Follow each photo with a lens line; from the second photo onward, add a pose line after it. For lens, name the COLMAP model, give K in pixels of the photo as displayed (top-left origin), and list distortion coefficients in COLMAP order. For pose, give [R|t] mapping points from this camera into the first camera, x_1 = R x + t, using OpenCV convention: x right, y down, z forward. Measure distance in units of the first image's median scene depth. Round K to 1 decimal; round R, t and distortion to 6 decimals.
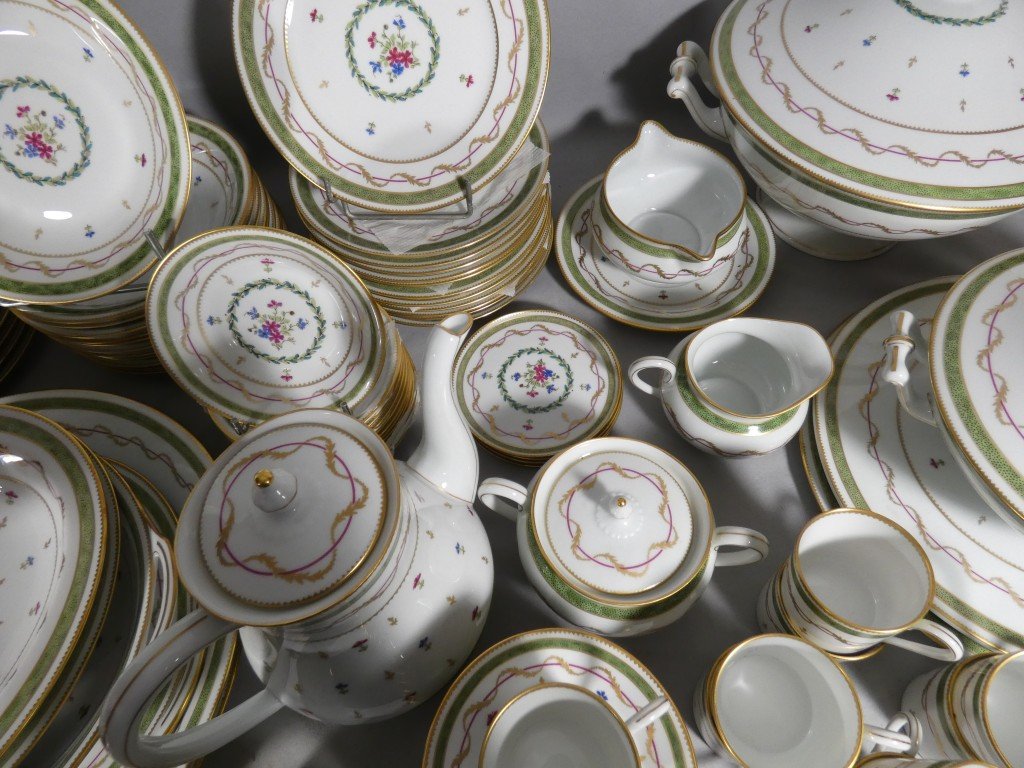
lens RADIAL K [[608.2, 0, 513.3], [0, 608.2, 378.3], [0, 0, 1]] dist [-0.004393, -0.003747]
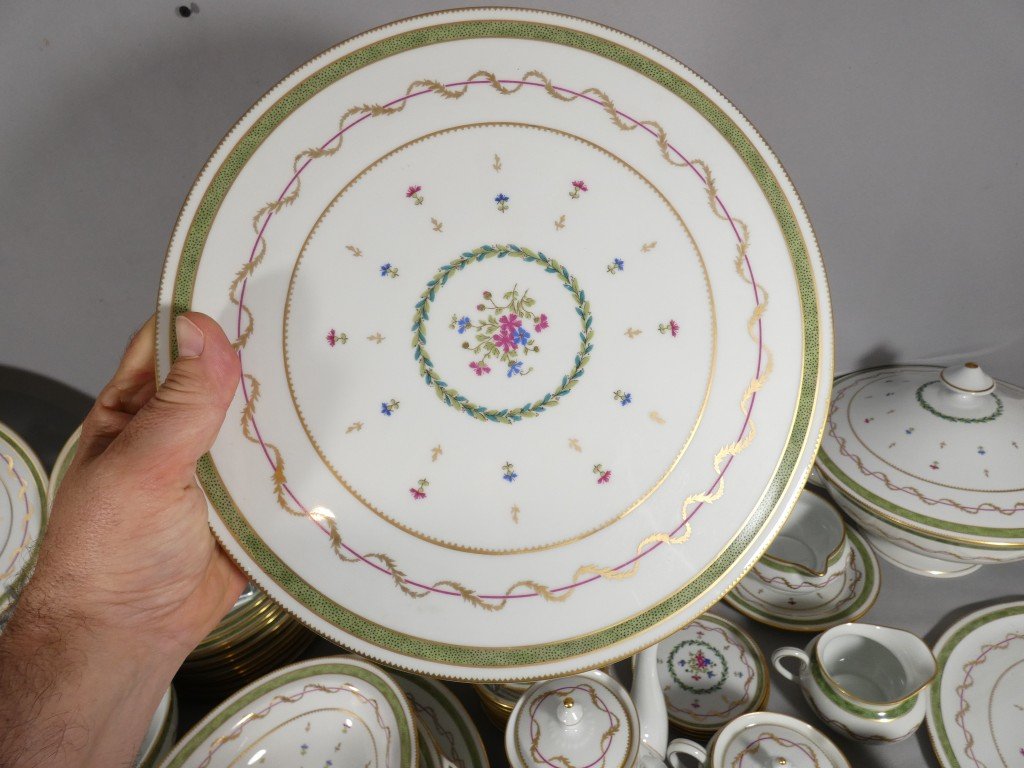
lens RADIAL K [[586.2, 0, 523.0], [0, 586.2, 387.0], [0, 0, 1]] dist [0.000937, -0.011713]
pose [[0.985728, -0.022451, -0.166844, -0.130588], [-0.056365, 0.889853, -0.452753, 0.070703], [0.158631, 0.455695, 0.875887, -0.513436]]
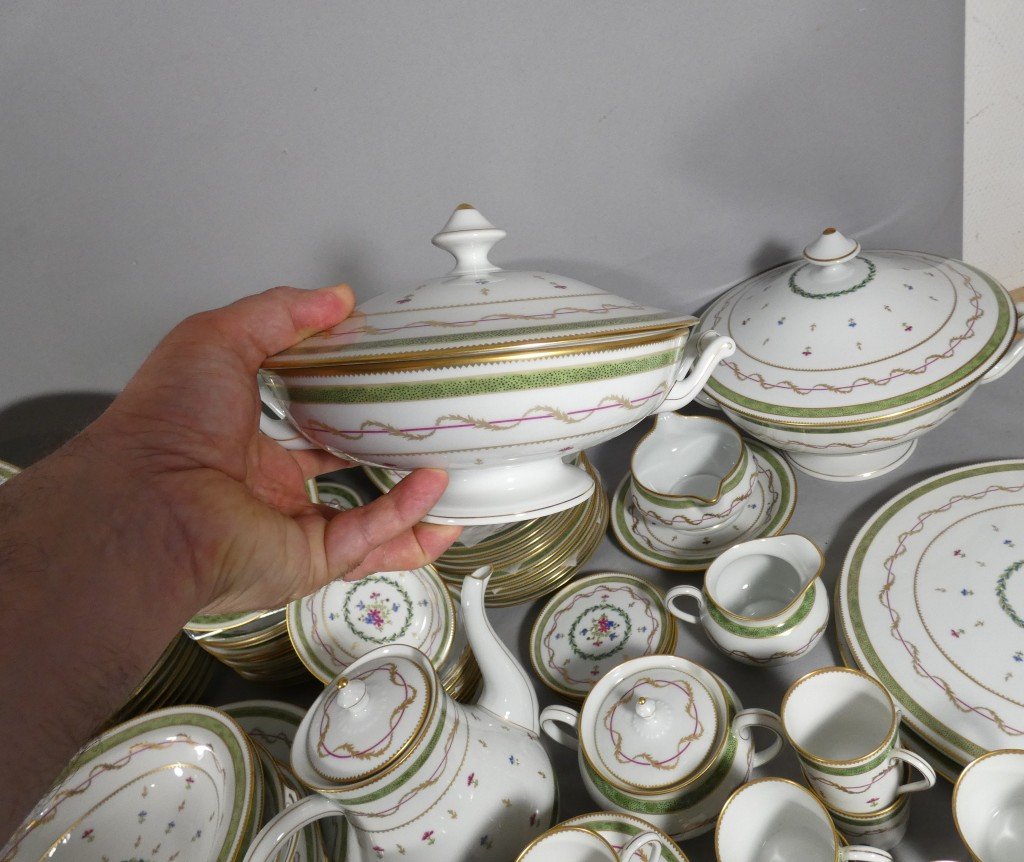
lens RADIAL K [[659.8, 0, 565.9], [0, 659.8, 430.5], [0, 0, 1]] dist [0.001013, -0.003030]
pose [[0.964346, -0.224854, -0.139561, 0.280752], [0.148909, 0.896982, -0.416233, 0.205411], [0.218775, 0.380611, 0.898484, -0.339174]]
